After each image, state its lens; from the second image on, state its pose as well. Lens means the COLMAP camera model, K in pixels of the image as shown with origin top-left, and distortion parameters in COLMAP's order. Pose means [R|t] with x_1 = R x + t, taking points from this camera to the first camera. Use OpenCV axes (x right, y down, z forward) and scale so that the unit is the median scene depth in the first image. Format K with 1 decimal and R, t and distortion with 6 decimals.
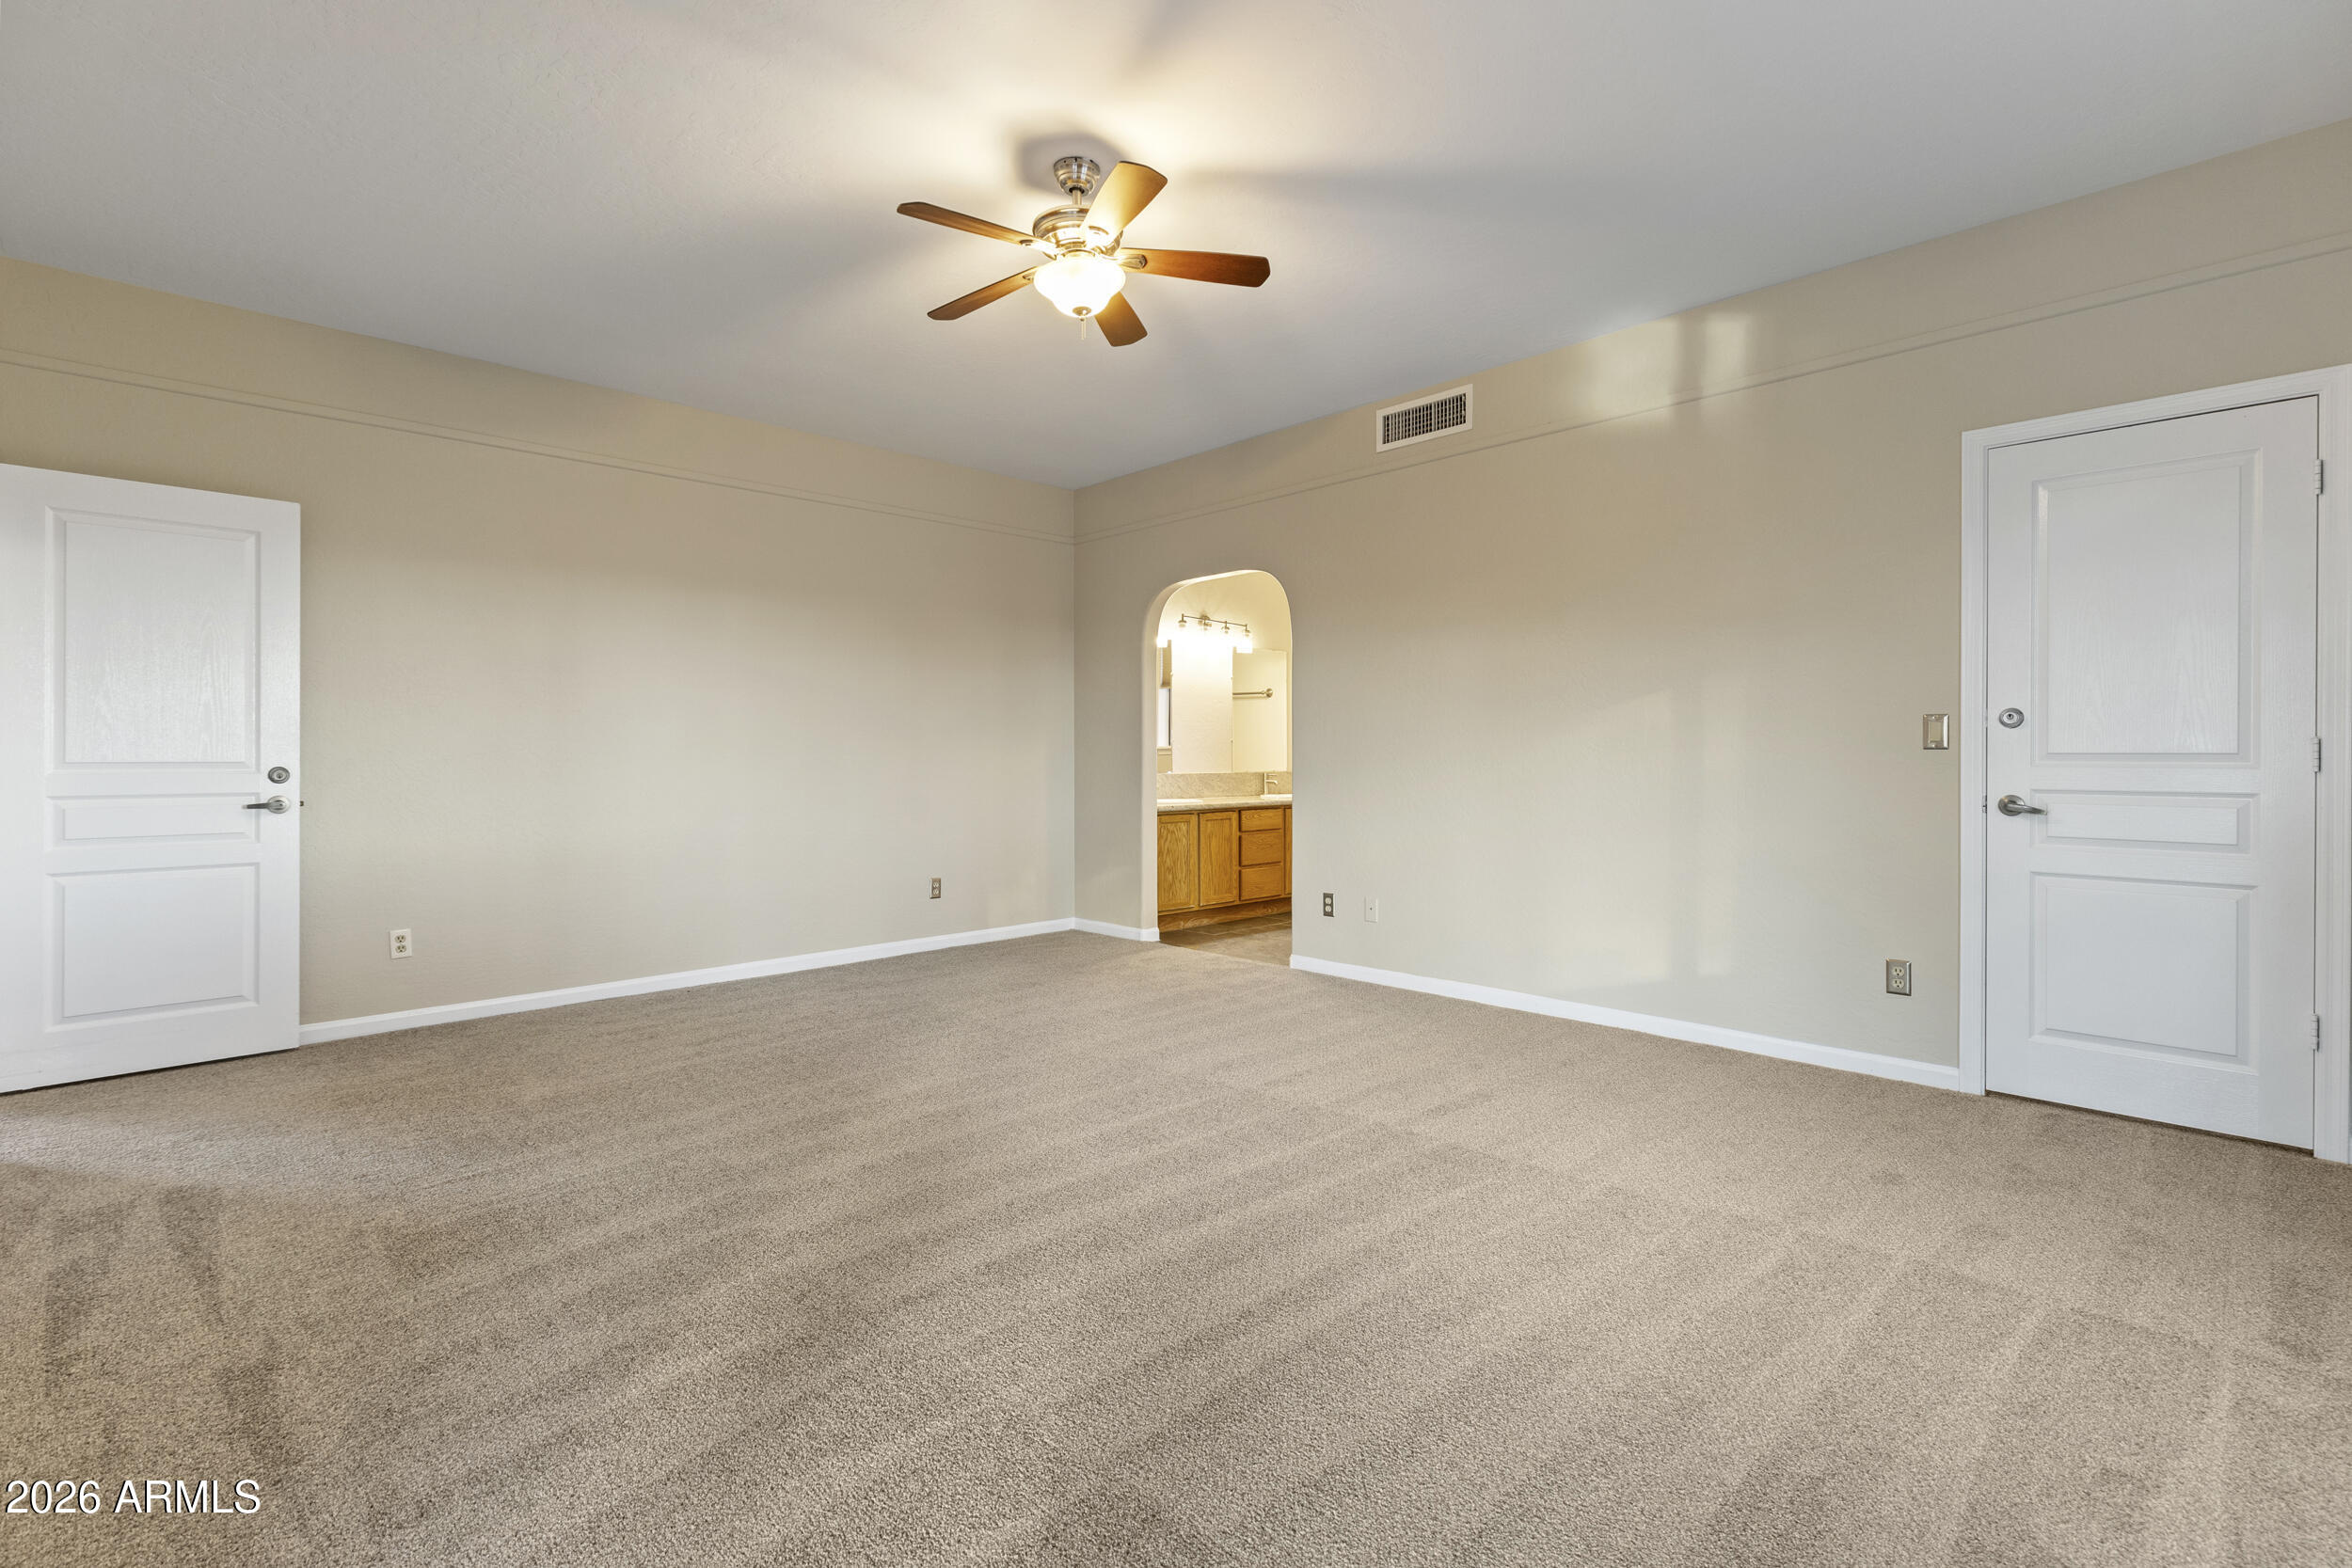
lens RADIAL K [[1045.2, 0, 1176.9], [0, 1045.2, 751.0], [0, 0, 1]] dist [0.013770, -0.000070]
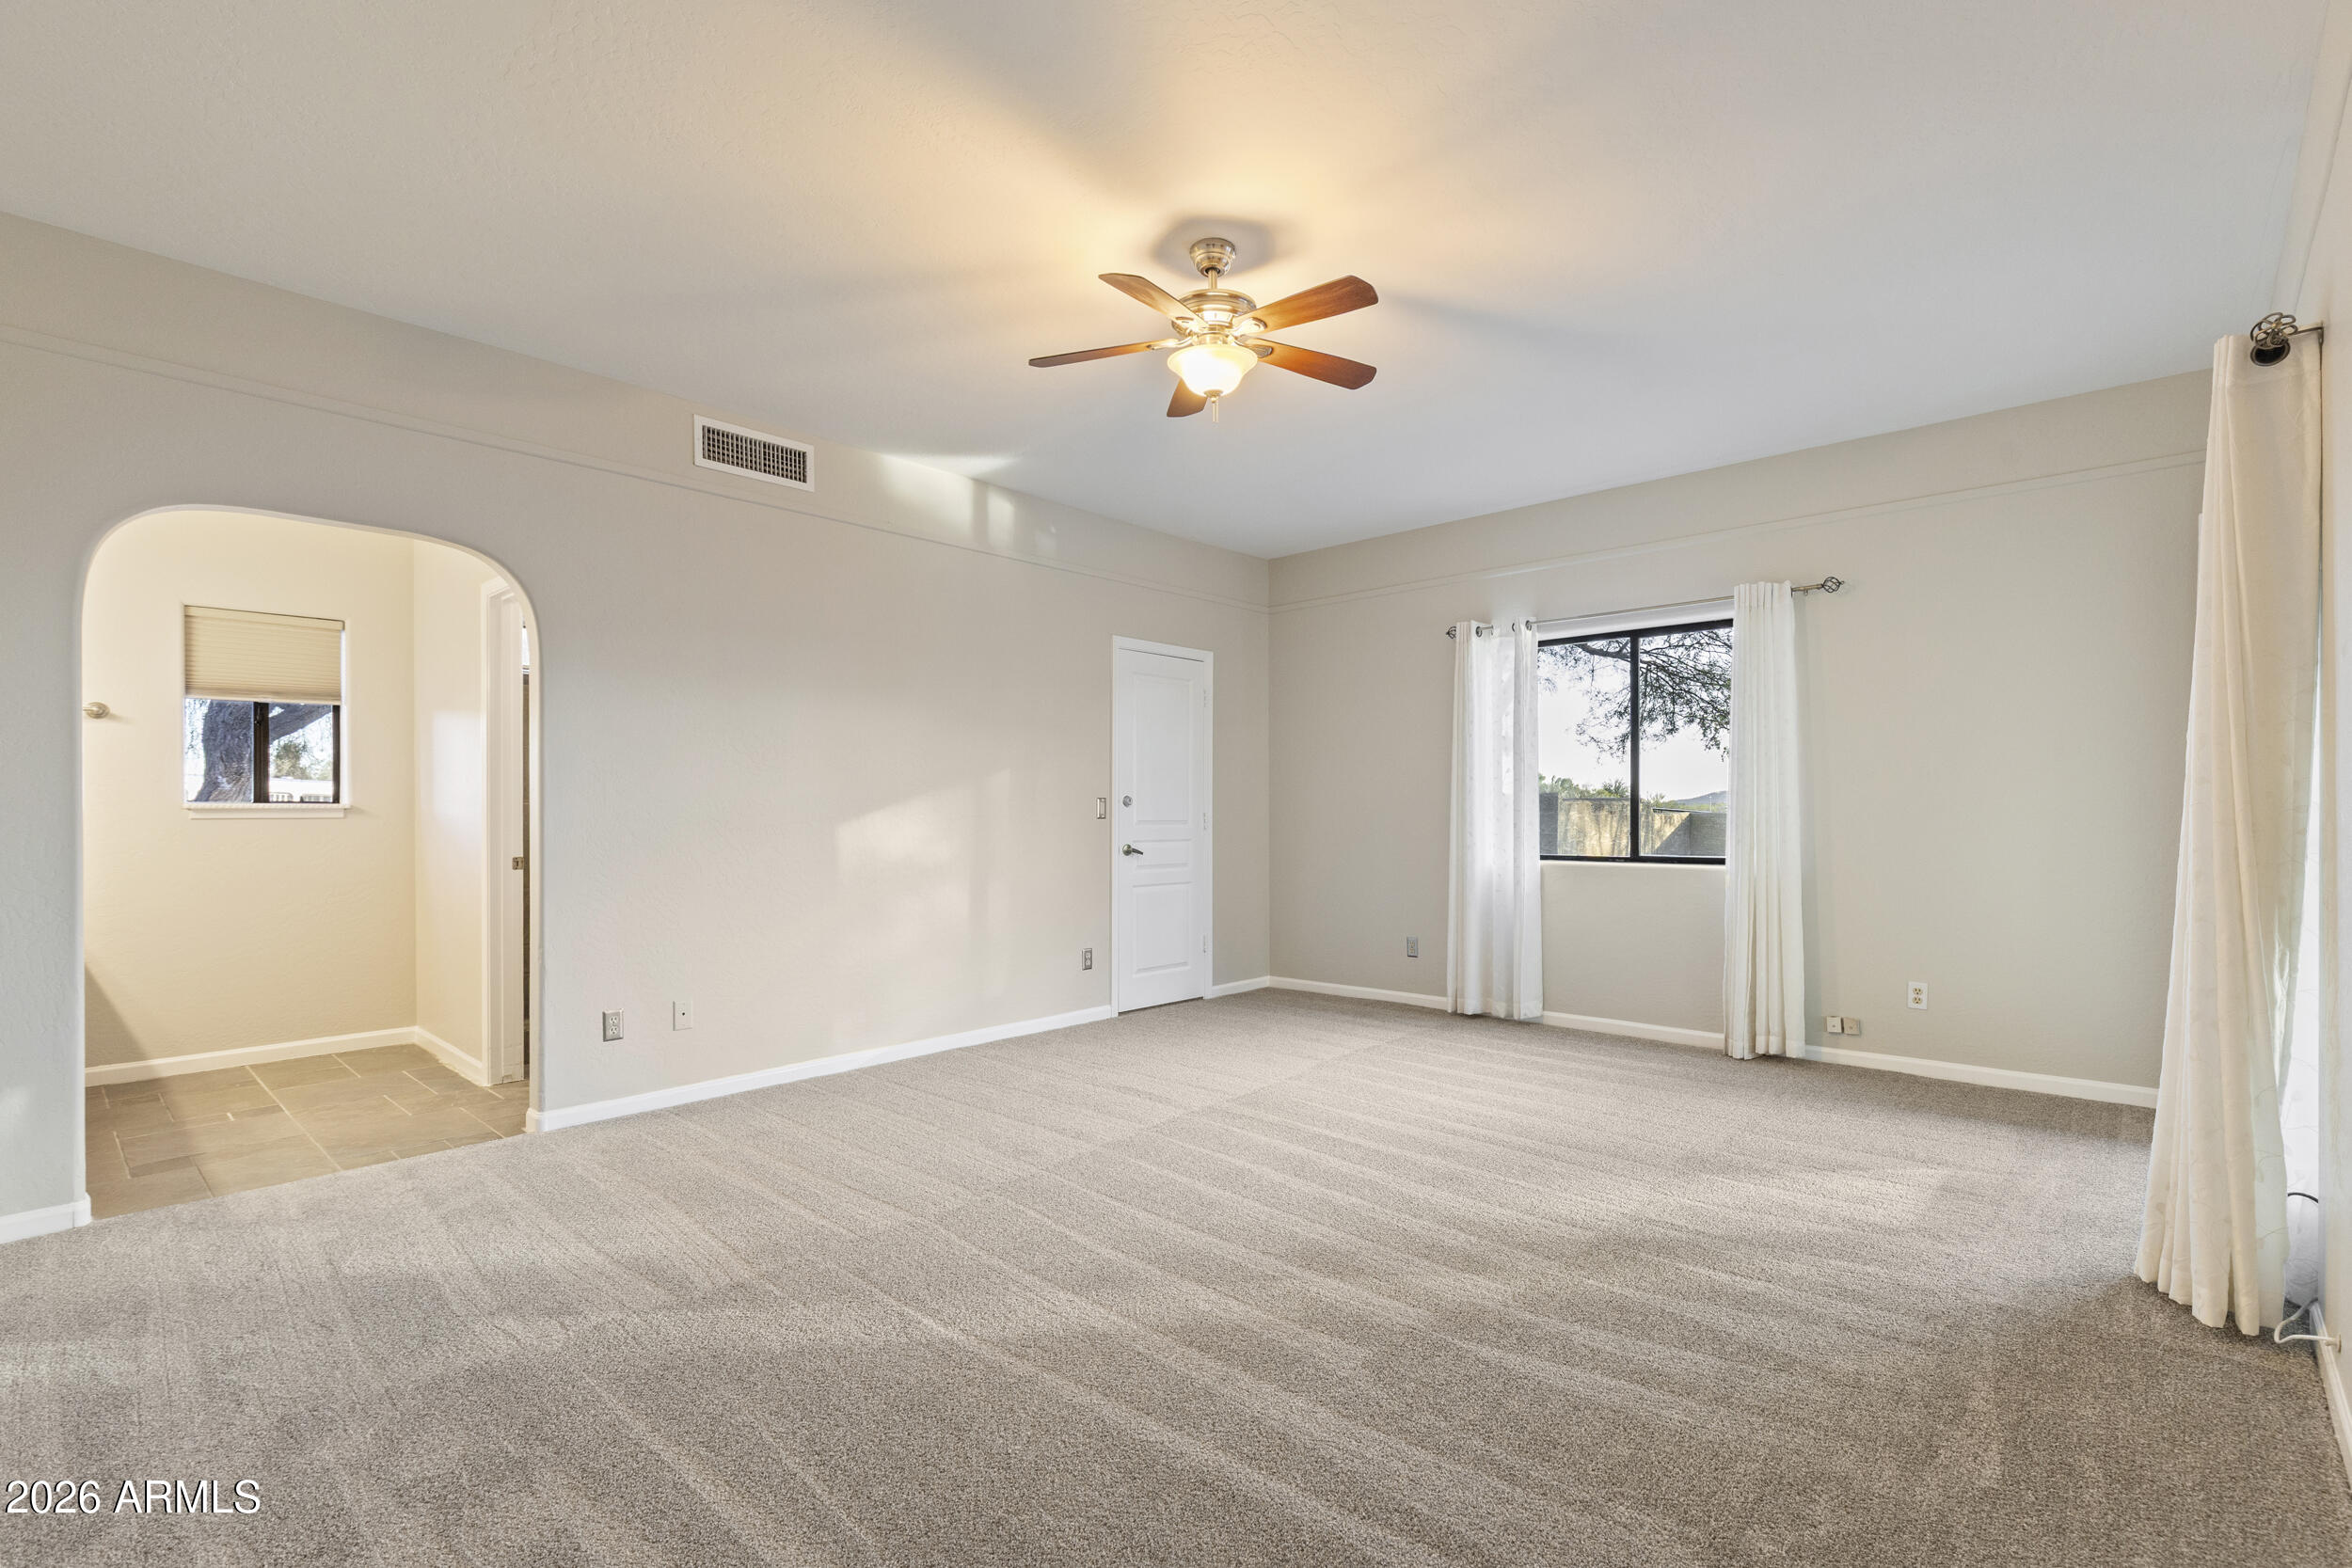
lens RADIAL K [[1072.1, 0, 1176.3], [0, 1072.1, 817.3], [0, 0, 1]] dist [0.017636, -0.000003]
pose [[-0.034184, -0.000689, 0.999415, -0.721825], [0.005312, 0.999986, 0.000871, -0.003461], [-0.999401, 0.005338, -0.034180, 0.688199]]
